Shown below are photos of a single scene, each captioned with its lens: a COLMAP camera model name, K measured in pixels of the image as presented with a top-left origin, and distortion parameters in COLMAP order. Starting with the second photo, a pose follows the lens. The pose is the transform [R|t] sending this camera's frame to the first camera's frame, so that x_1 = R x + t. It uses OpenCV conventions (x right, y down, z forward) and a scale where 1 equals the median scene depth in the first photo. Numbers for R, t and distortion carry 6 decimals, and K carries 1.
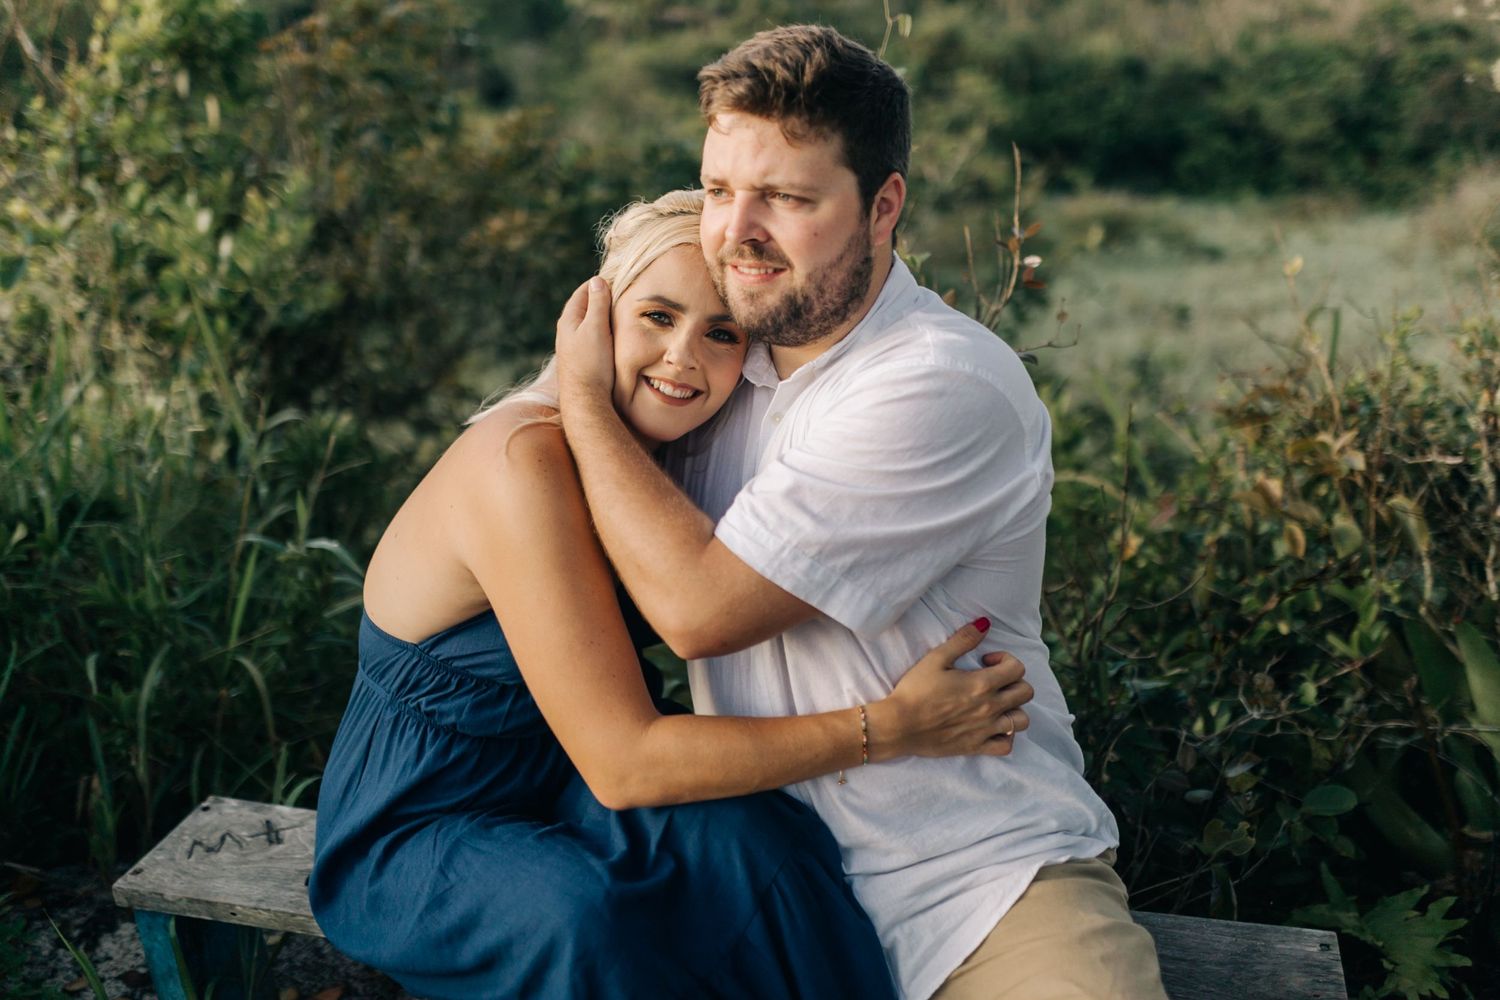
lens RADIAL K [[1412.0, 0, 745.4], [0, 1412.0, 513.0], [0, 0, 1]] dist [-0.004143, 0.010479]
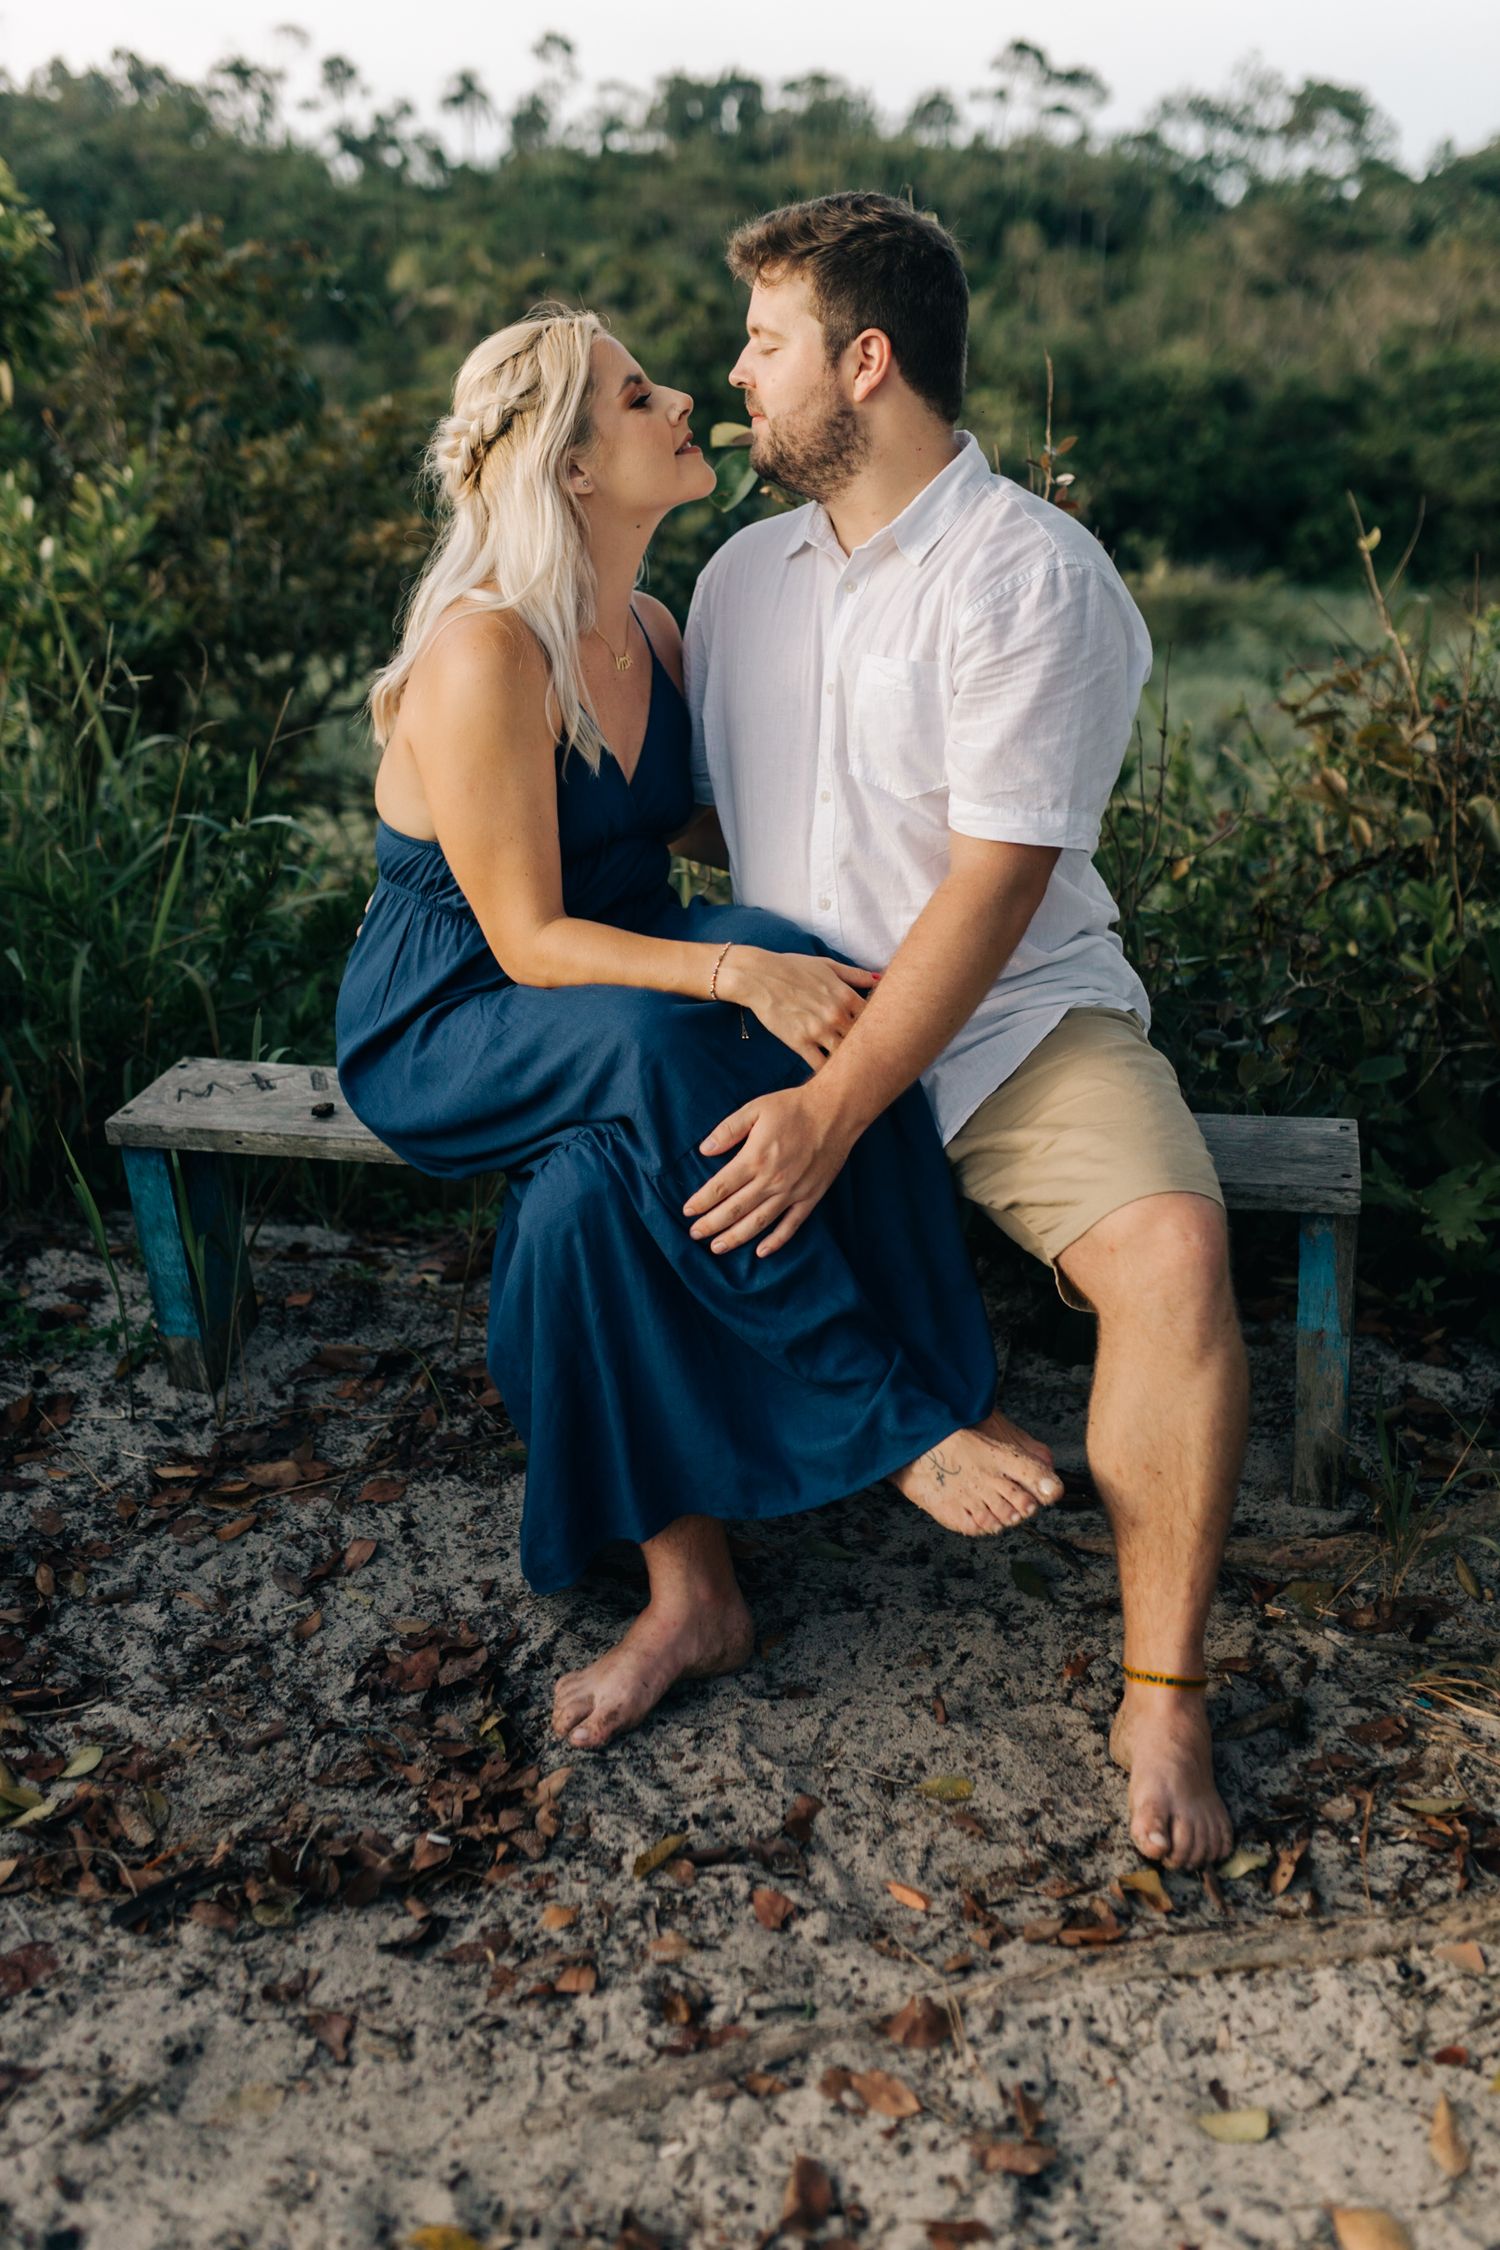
lens RADIAL K [[2118.1, 0, 739.7], [0, 2118.1, 1127.2], [0, 0, 1]] dist [-0.004143, 0.010479]
pose [[0.999160, -0.002208, 0.040921, -0.052822], [0.001024, 0.999581, 0.028926, 0.153127], [-0.040968, -0.028860, 0.998744, -0.301610]]
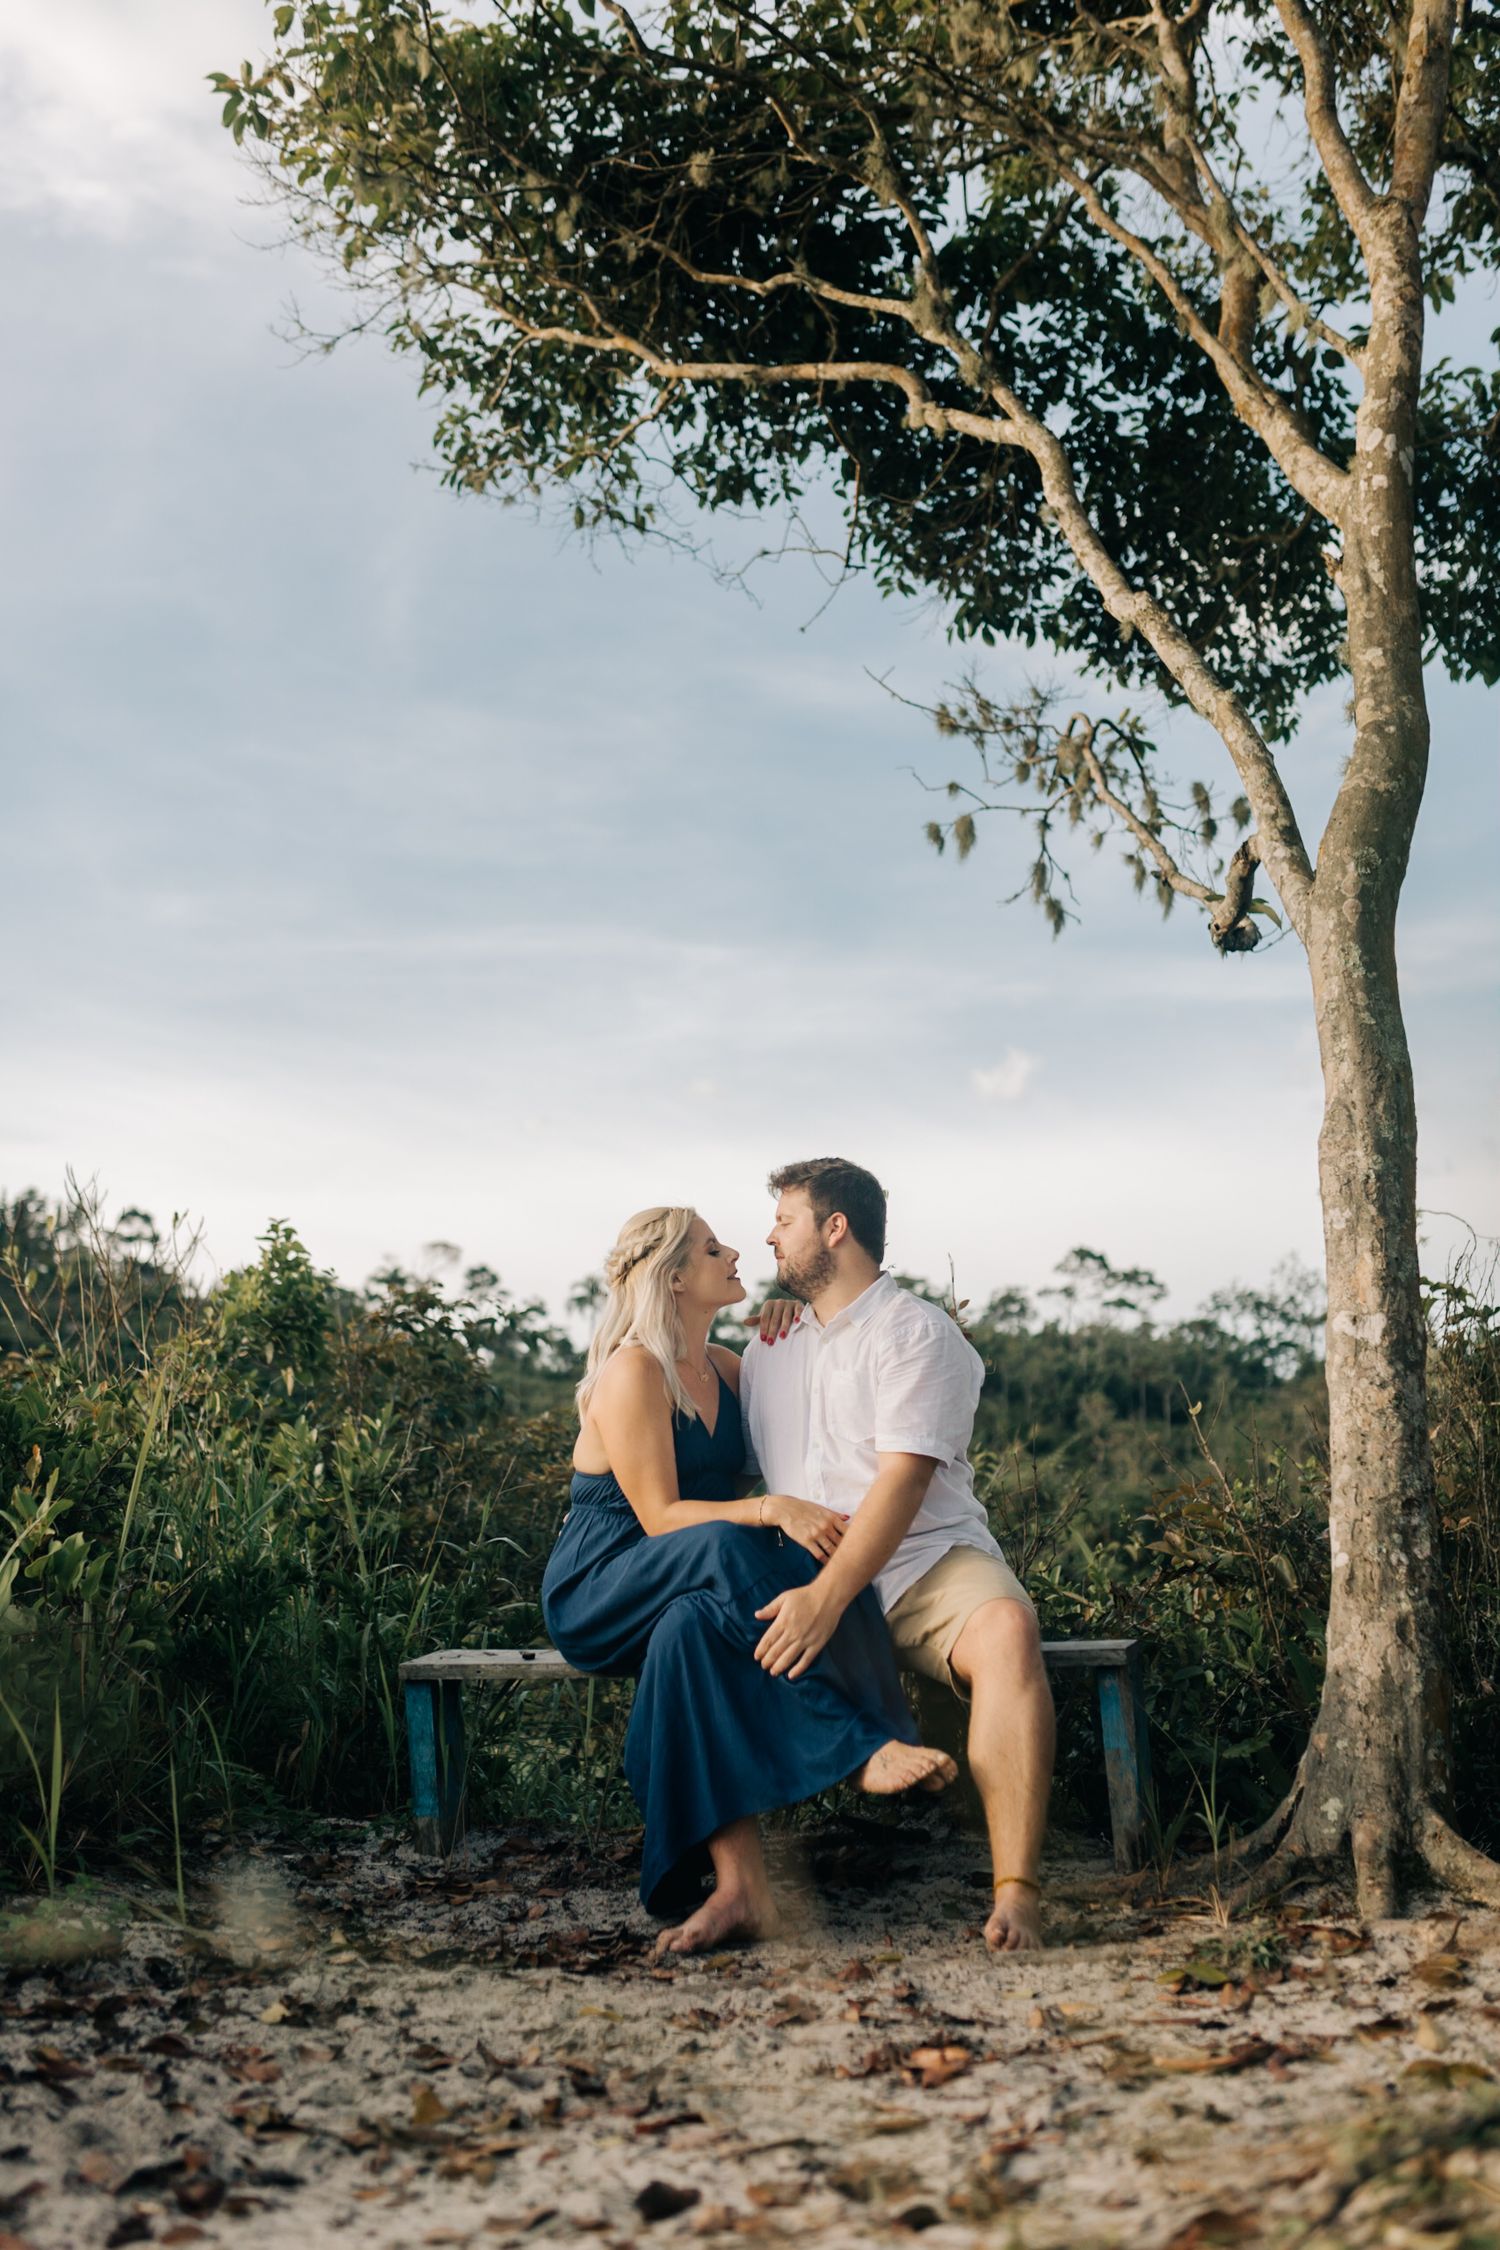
lens RADIAL K [[2118.1, 0, 739.7], [0, 2118.1, 1127.2], [0, 0, 1]] dist [-0.004143, 0.010479]
pose [[0.999942, 0.006900, -0.008296, -0.033119], [-0.010057, 0.874551, -0.484830, 0.601783], [0.003910, 0.484885, 0.874569, -0.930020]]
